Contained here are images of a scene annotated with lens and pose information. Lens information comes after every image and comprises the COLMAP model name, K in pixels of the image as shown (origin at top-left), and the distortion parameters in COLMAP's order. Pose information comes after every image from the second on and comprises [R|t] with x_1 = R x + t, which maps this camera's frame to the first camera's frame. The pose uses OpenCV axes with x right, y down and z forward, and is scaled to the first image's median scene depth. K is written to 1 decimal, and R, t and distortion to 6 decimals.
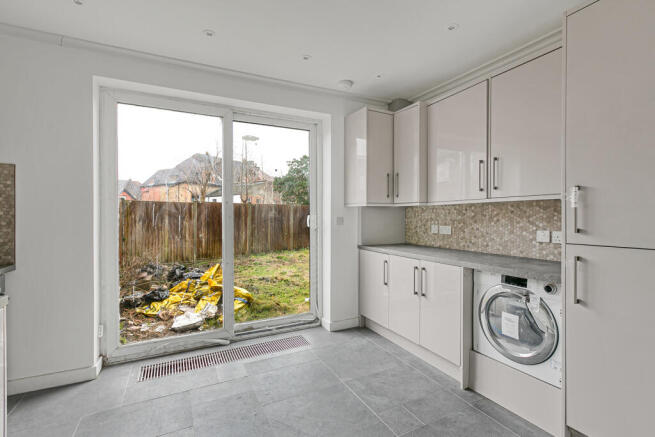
lens RADIAL K [[300.7, 0, 328.4], [0, 300.7, 217.2], [0, 0, 1]] dist [0.002203, 0.000095]
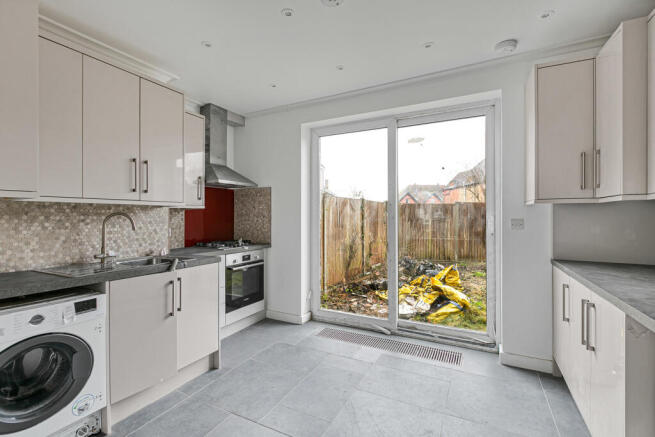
lens RADIAL K [[300.7, 0, 328.4], [0, 300.7, 217.2], [0, 0, 1]] dist [0.002203, 0.000095]
pose [[0.583842, 0.003534, -0.811859, 0.395048], [-0.005493, 0.999985, 0.000402, -0.002333], [0.811849, 0.004225, 0.583853, 0.172716]]
